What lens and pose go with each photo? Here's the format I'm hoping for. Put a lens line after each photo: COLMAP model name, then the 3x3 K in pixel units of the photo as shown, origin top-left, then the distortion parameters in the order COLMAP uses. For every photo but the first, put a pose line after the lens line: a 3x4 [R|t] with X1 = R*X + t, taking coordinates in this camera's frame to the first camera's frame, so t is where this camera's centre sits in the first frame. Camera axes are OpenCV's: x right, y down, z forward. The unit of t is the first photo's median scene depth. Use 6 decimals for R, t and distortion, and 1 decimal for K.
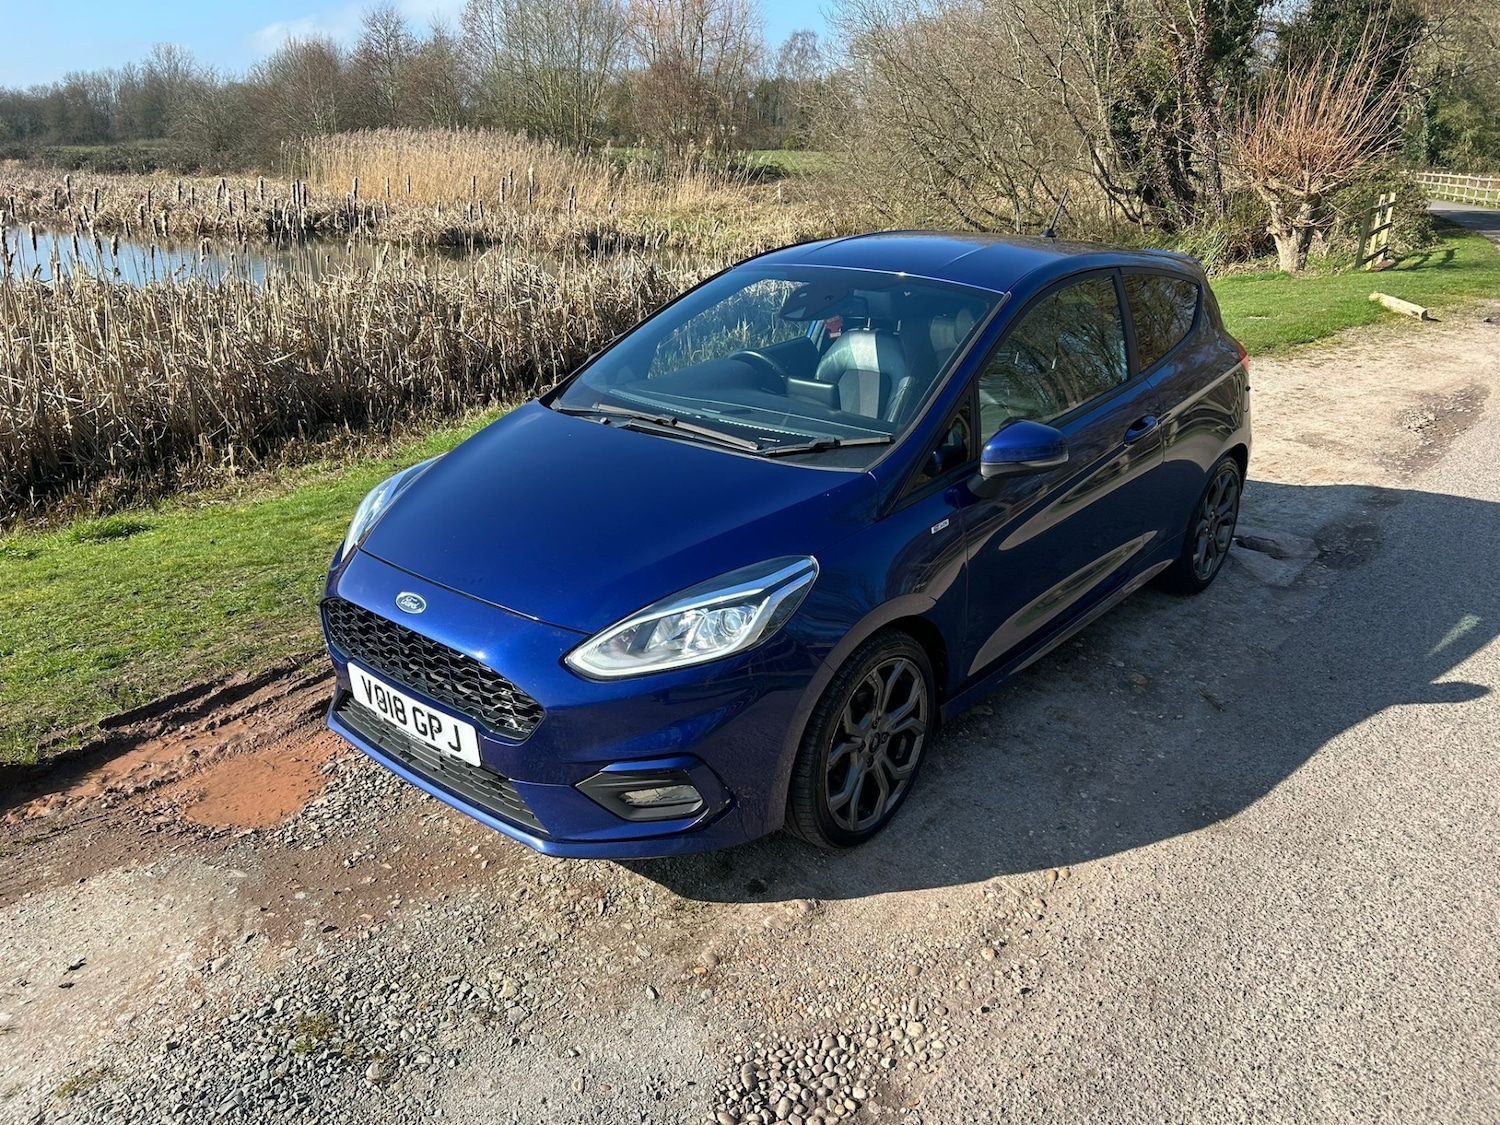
lens RADIAL K [[1120.9, 0, 737.0], [0, 1120.9, 565.0], [0, 0, 1]] dist [0.068142, -0.073088]
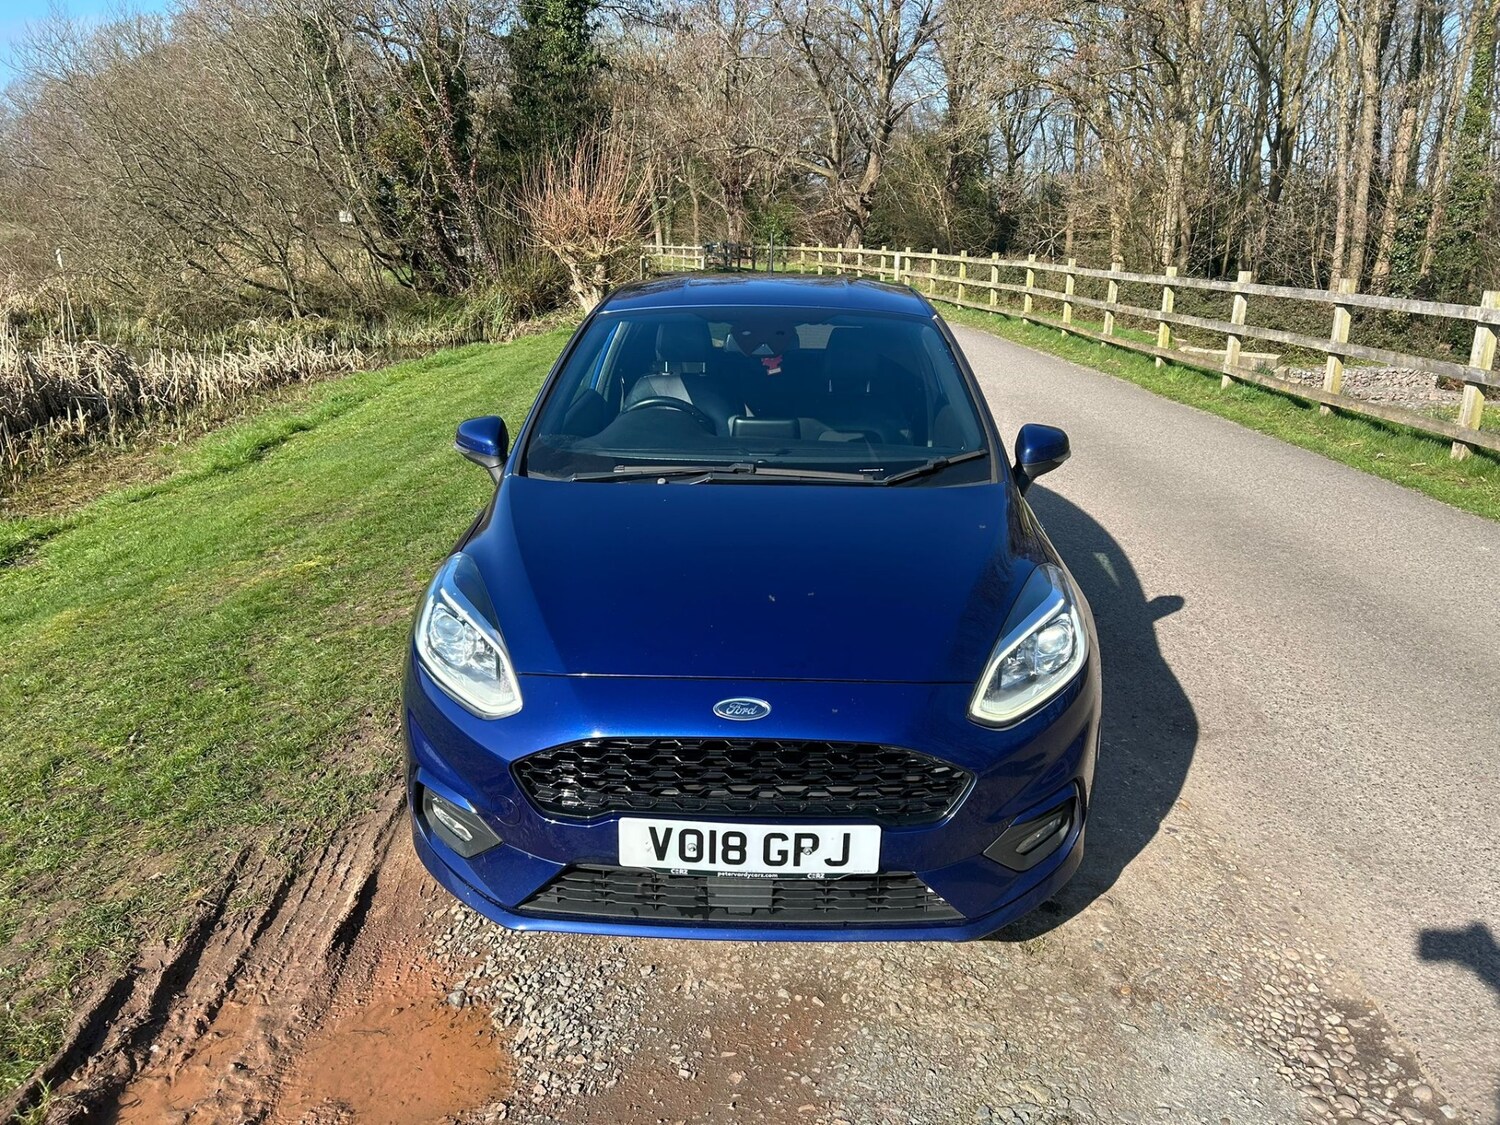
lens RADIAL K [[1120.9, 0, 737.0], [0, 1120.9, 565.0], [0, 0, 1]] dist [0.068142, -0.073088]
pose [[0.772545, -0.183039, 0.608006, -0.583070], [0.217648, 0.975875, 0.017237, -0.063012], [-0.596493, 0.119015, 0.793745, 0.266127]]
